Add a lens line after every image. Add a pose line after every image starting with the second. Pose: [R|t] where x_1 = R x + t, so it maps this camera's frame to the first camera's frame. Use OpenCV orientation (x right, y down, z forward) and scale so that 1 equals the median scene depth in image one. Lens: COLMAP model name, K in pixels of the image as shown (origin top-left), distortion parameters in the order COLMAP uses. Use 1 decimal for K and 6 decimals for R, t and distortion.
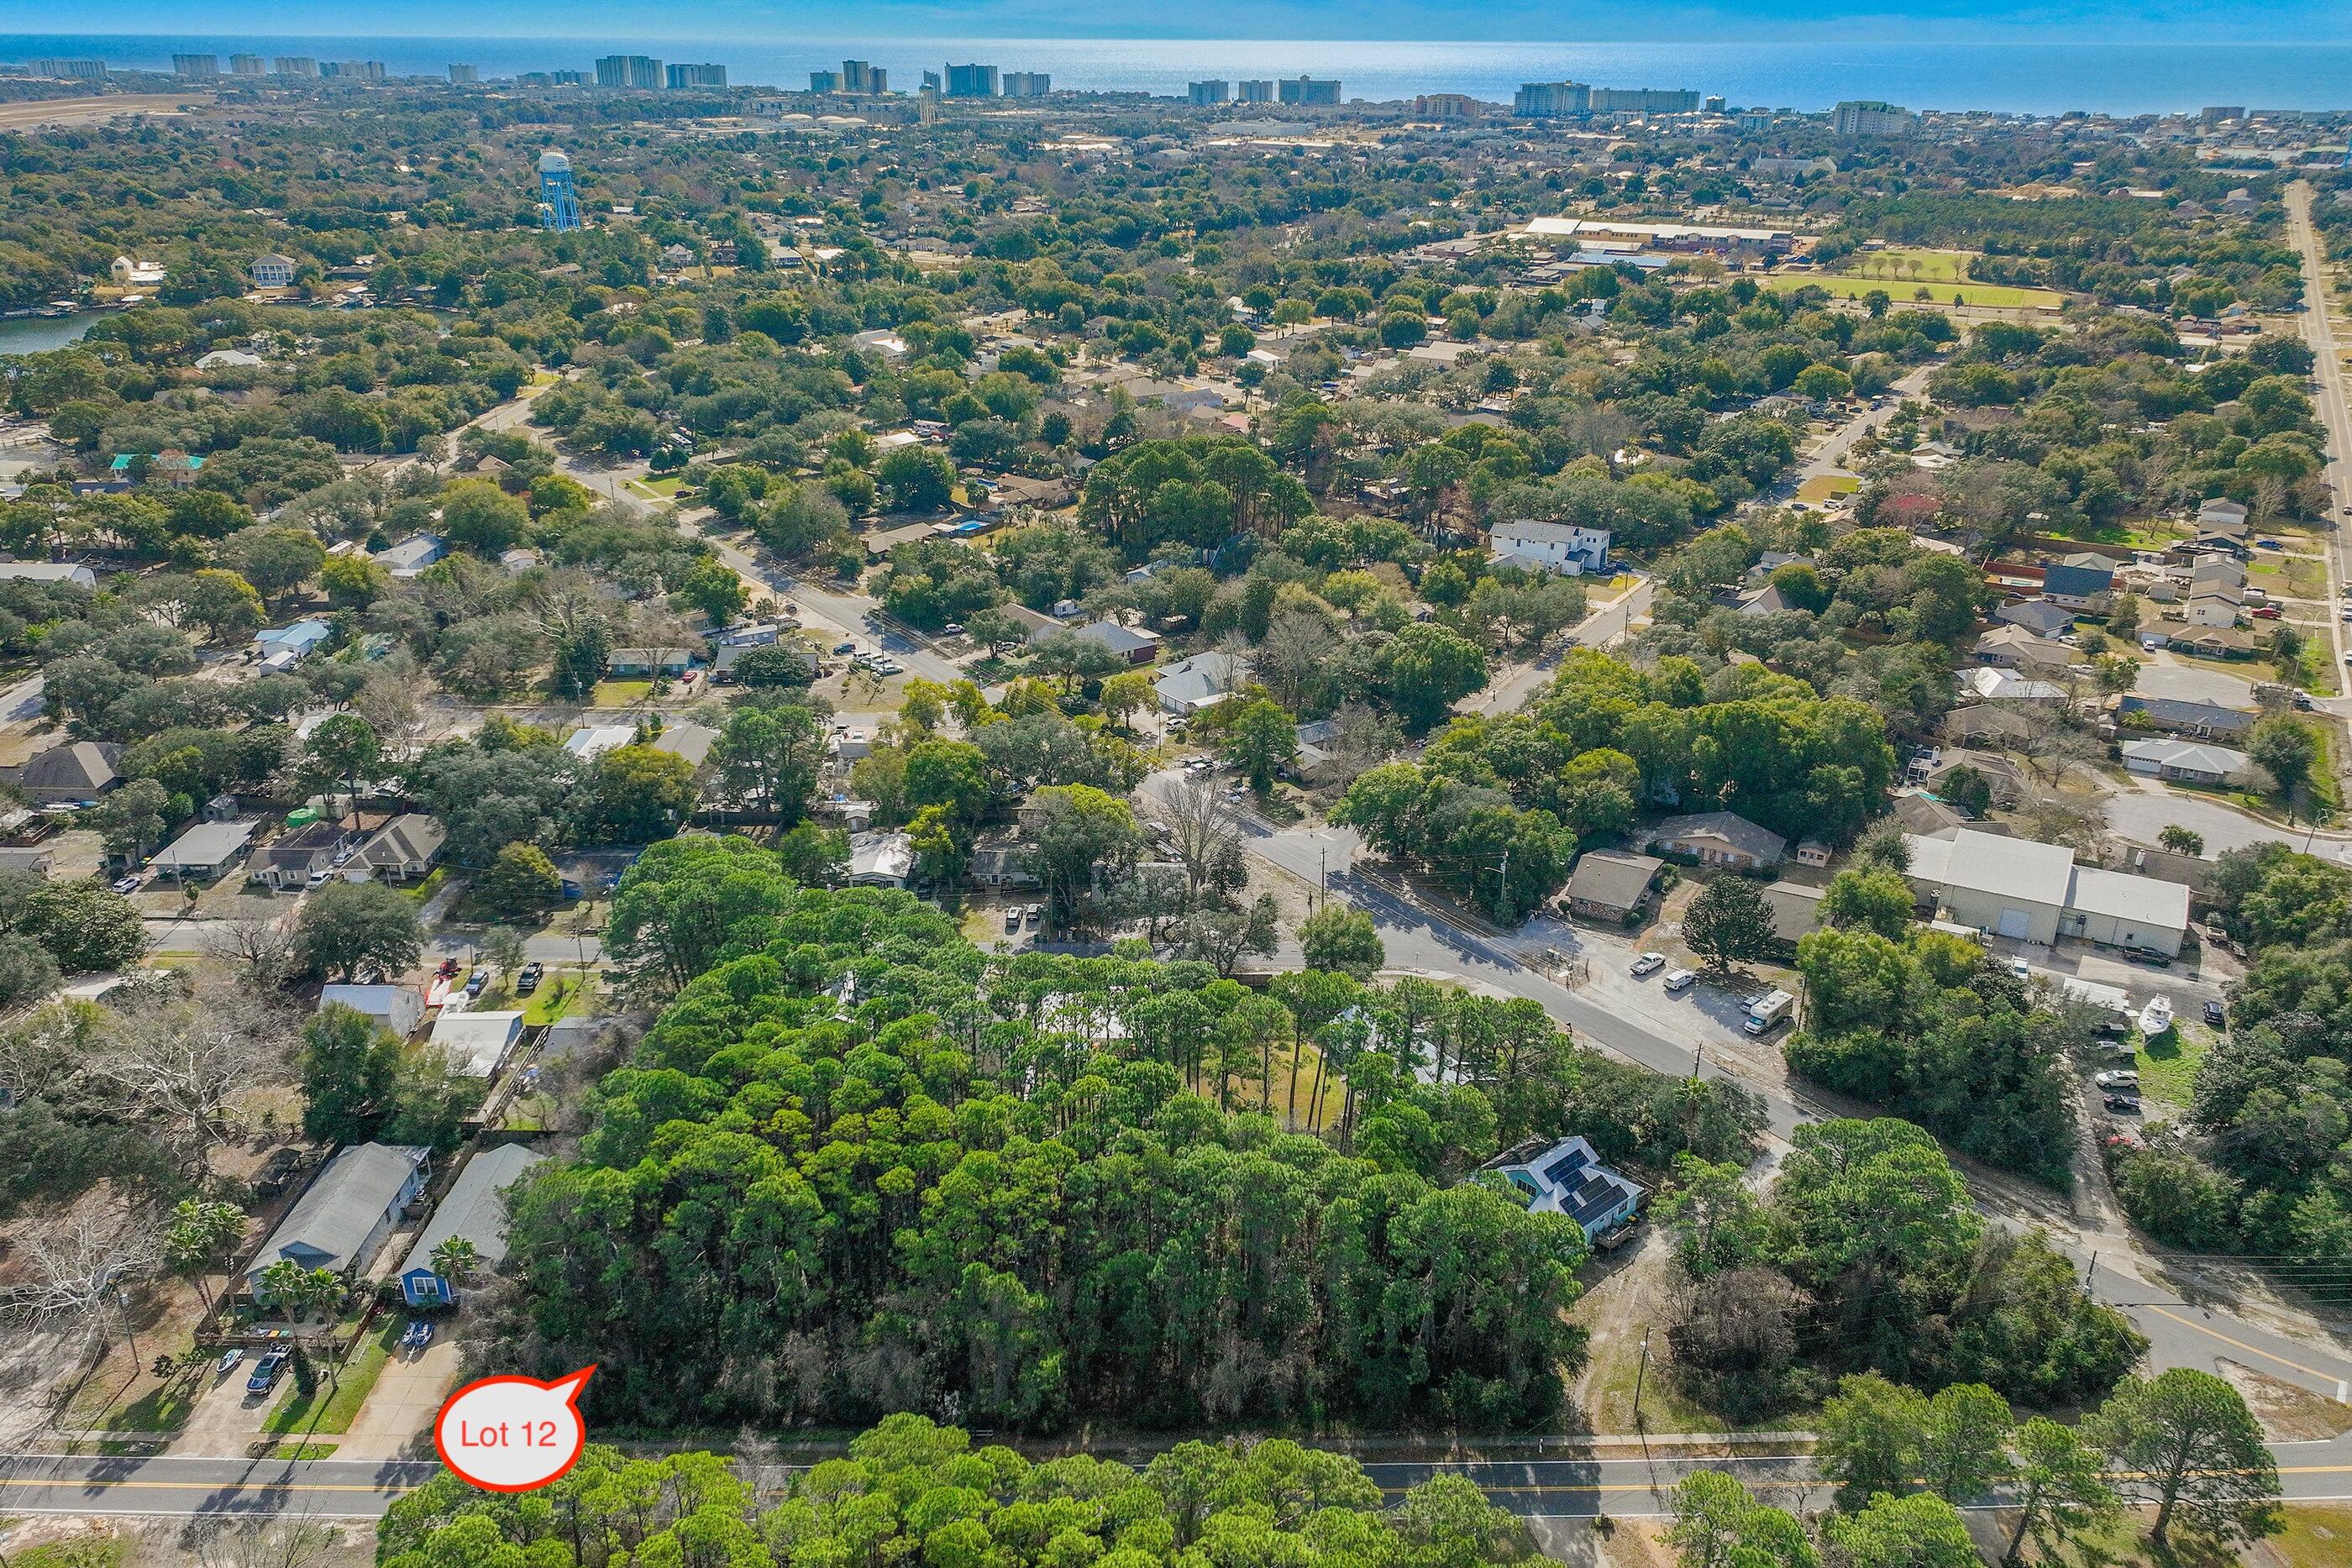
lens RADIAL K [[1816.6, 0, 1171.3], [0, 1816.6, 785.0], [0, 0, 1]] dist [0.004033, 0.008424]
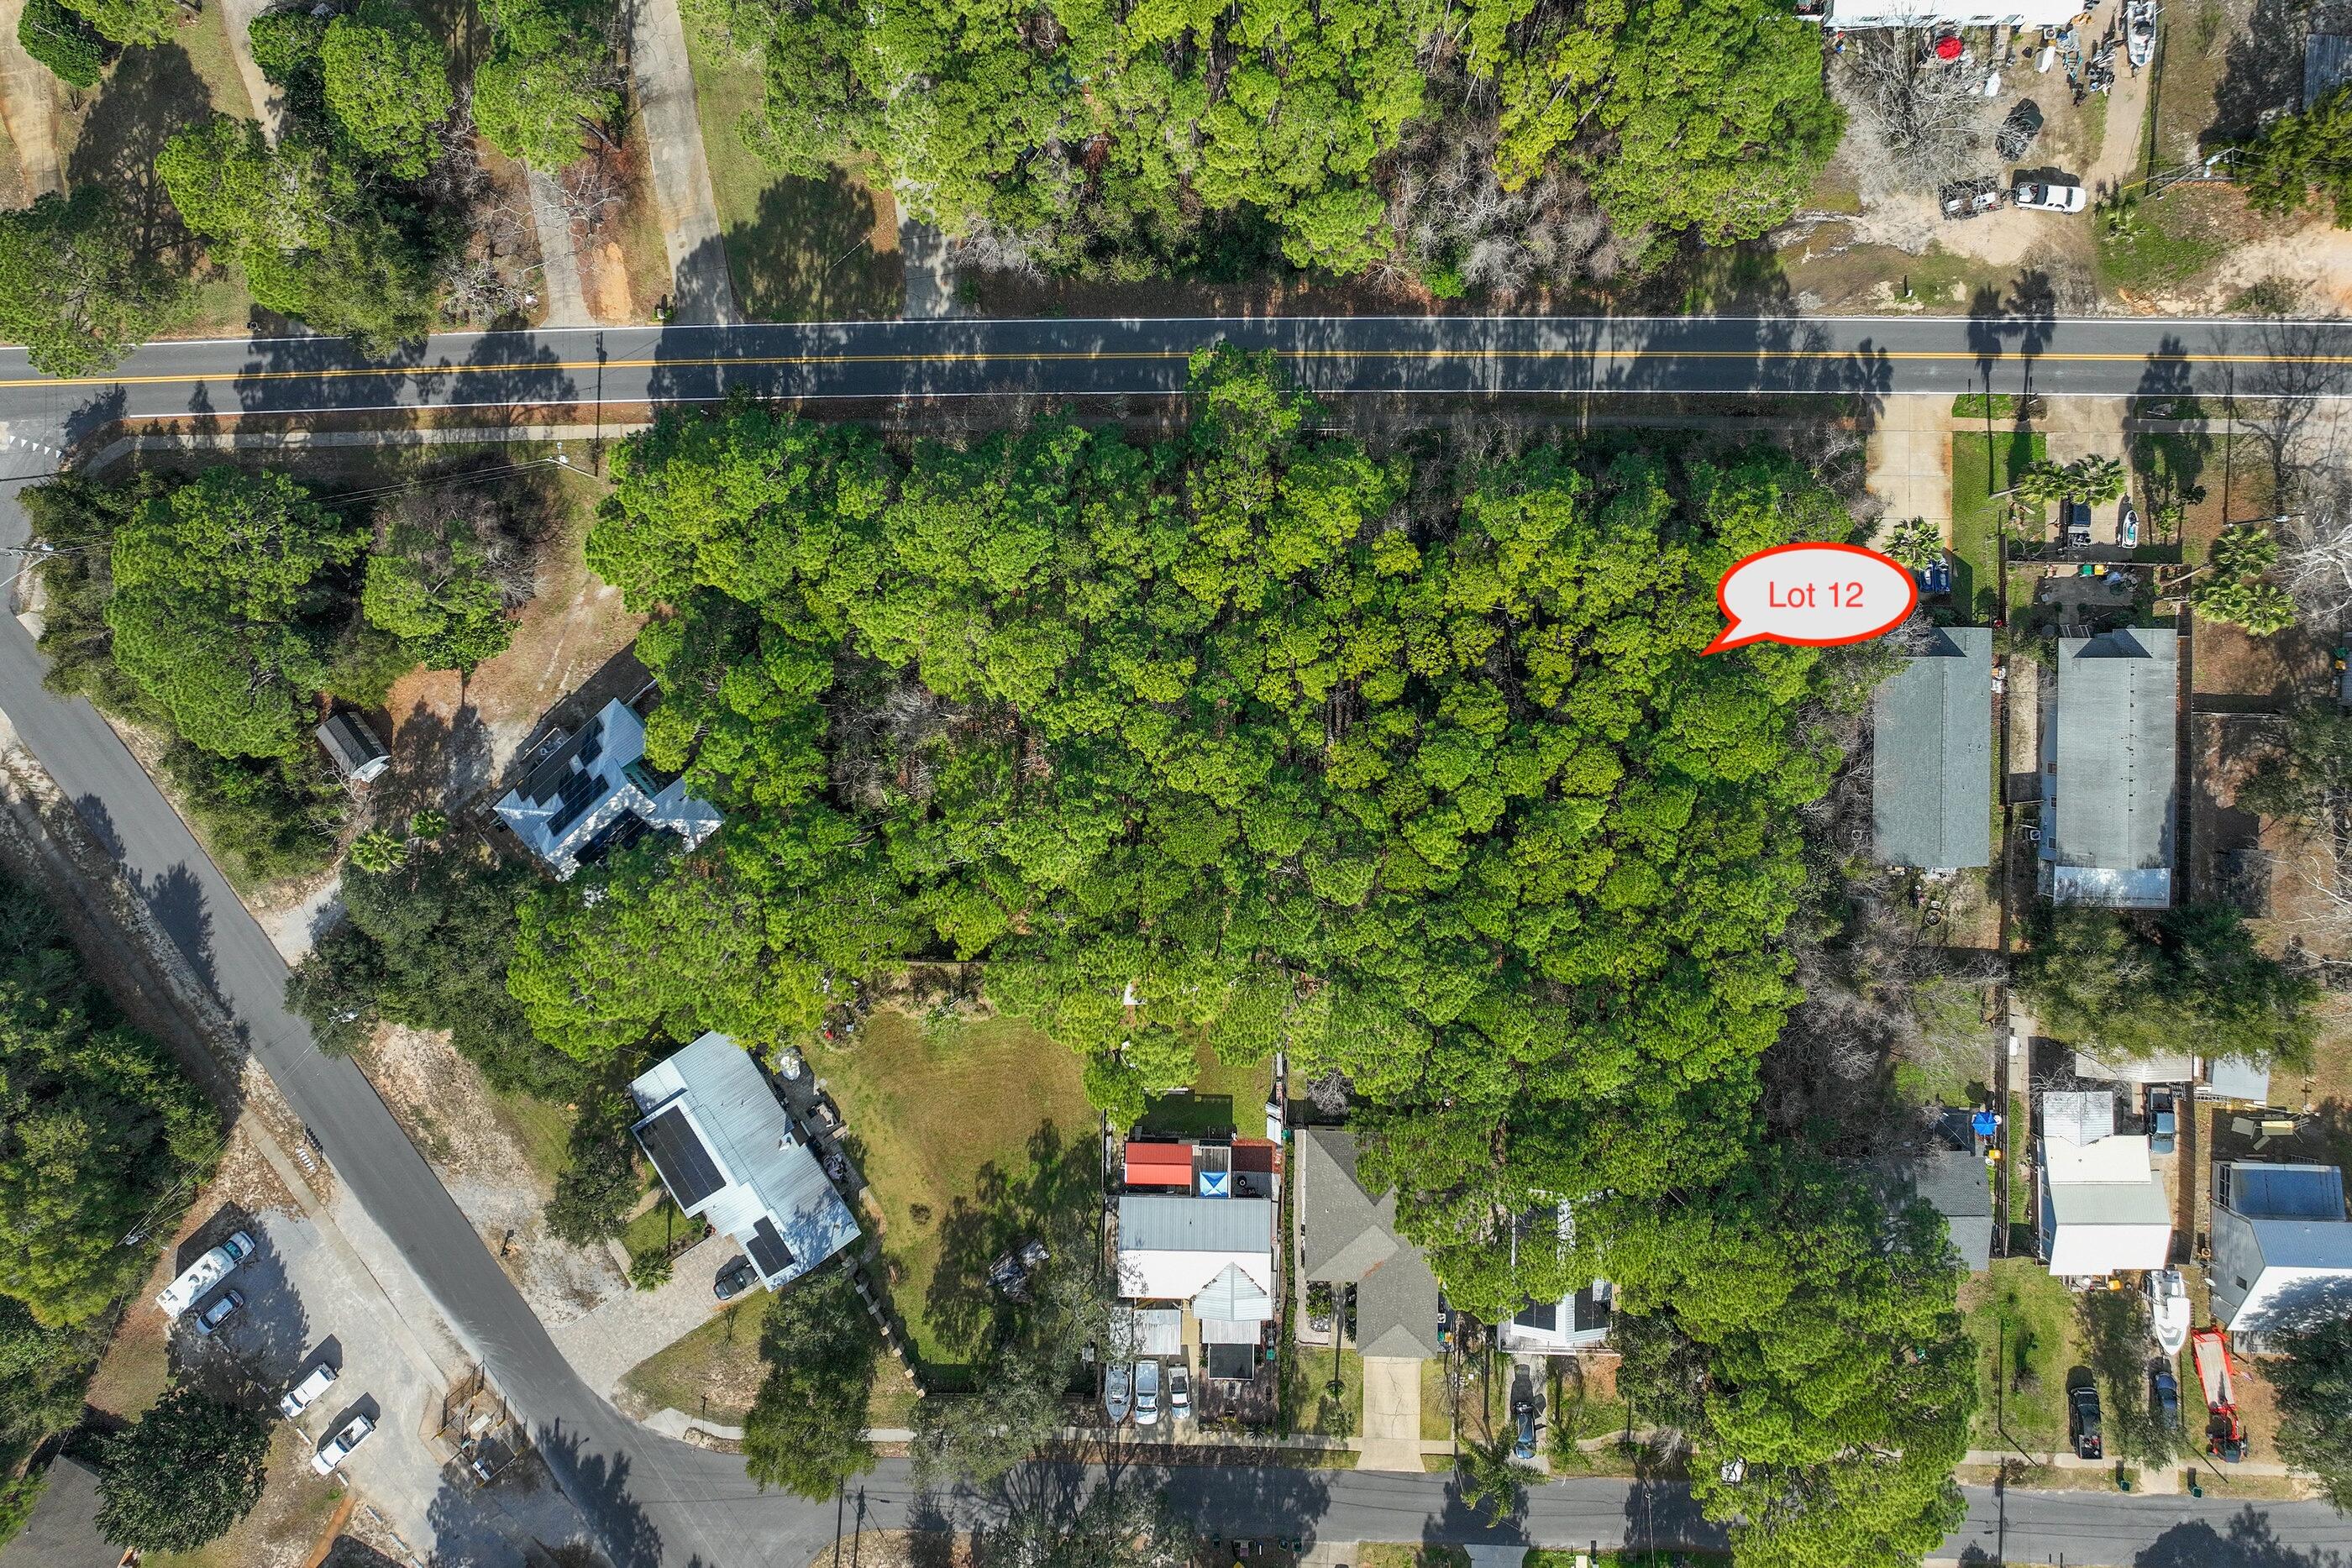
lens RADIAL K [[1723.0, 0, 1177.9], [0, 1723.0, 665.5], [0, 0, 1]] dist [0.007625, 0.004342]
pose [[-0.999495, 0.000176, 0.031774, -0.031148], [0.029348, -0.378173, 0.925270, -0.204048], [0.012179, 0.925735, 0.377977, 0.294888]]
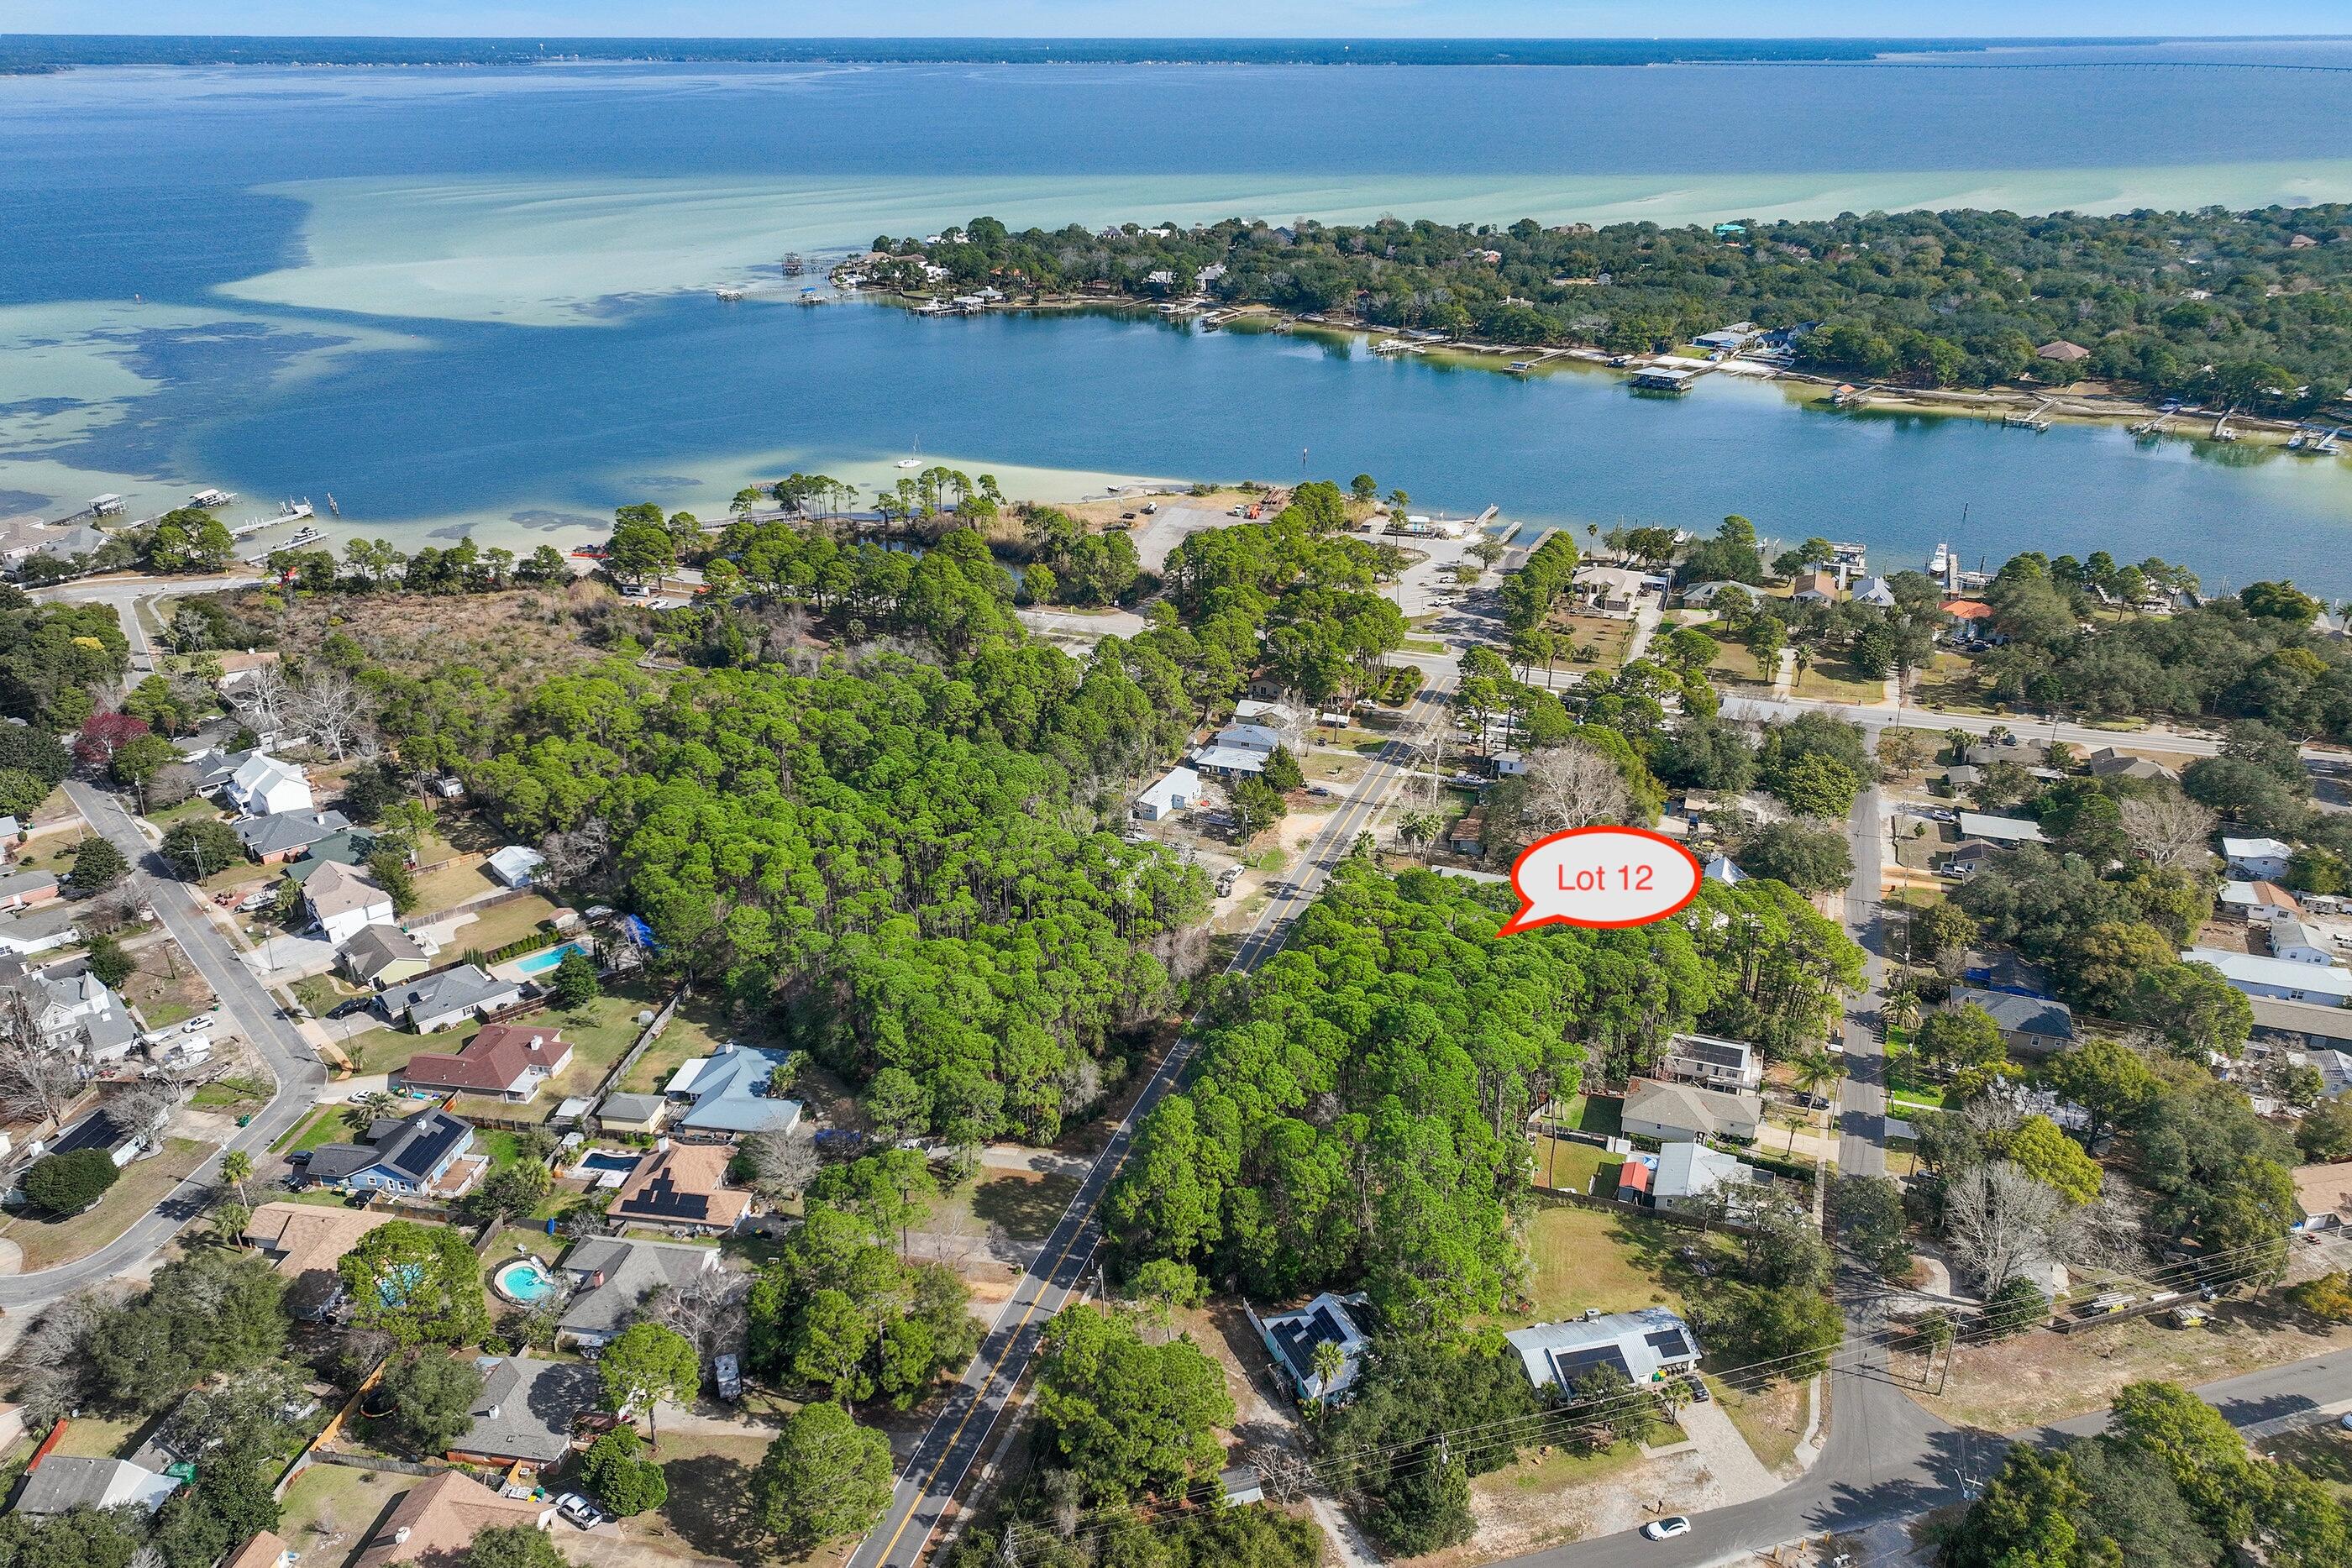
lens RADIAL K [[1740.0, 0, 1175.5], [0, 1740.0, 775.1], [0, 0, 1]] dist [0.004820, 0.009701]
pose [[-0.335276, 0.367467, -0.867501, 0.472510], [-0.362837, 0.799406, 0.478853, -0.243576], [0.869448, 0.475309, -0.134691, 0.401118]]
